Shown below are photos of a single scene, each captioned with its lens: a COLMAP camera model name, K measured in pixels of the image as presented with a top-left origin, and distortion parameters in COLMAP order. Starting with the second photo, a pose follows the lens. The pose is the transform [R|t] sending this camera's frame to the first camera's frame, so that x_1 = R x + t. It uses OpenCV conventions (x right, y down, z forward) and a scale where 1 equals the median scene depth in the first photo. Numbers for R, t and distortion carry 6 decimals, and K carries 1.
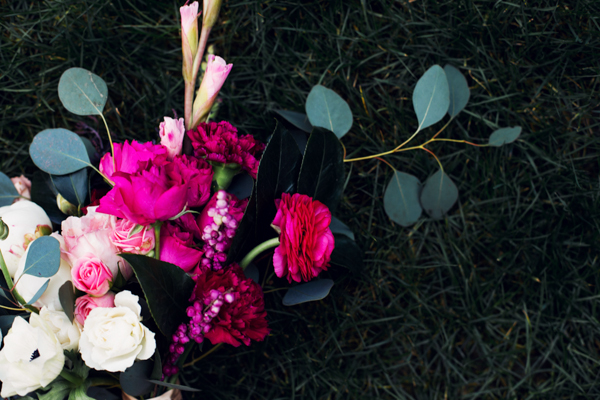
lens RADIAL K [[914.6, 0, 299.1], [0, 914.6, 198.5], [0, 0, 1]] dist [-0.138821, 0.000000]
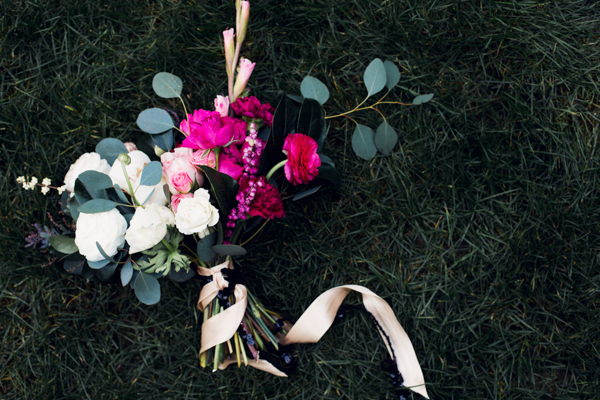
lens RADIAL K [[925.9, 0, 300.6], [0, 925.9, 201.2], [0, 0, 1]] dist [-0.108810, 0.000000]
pose [[0.997855, -0.058720, -0.028923, 0.044644], [0.055410, 0.992997, -0.104340, 0.283172], [0.034848, 0.102514, 0.994121, -0.663172]]
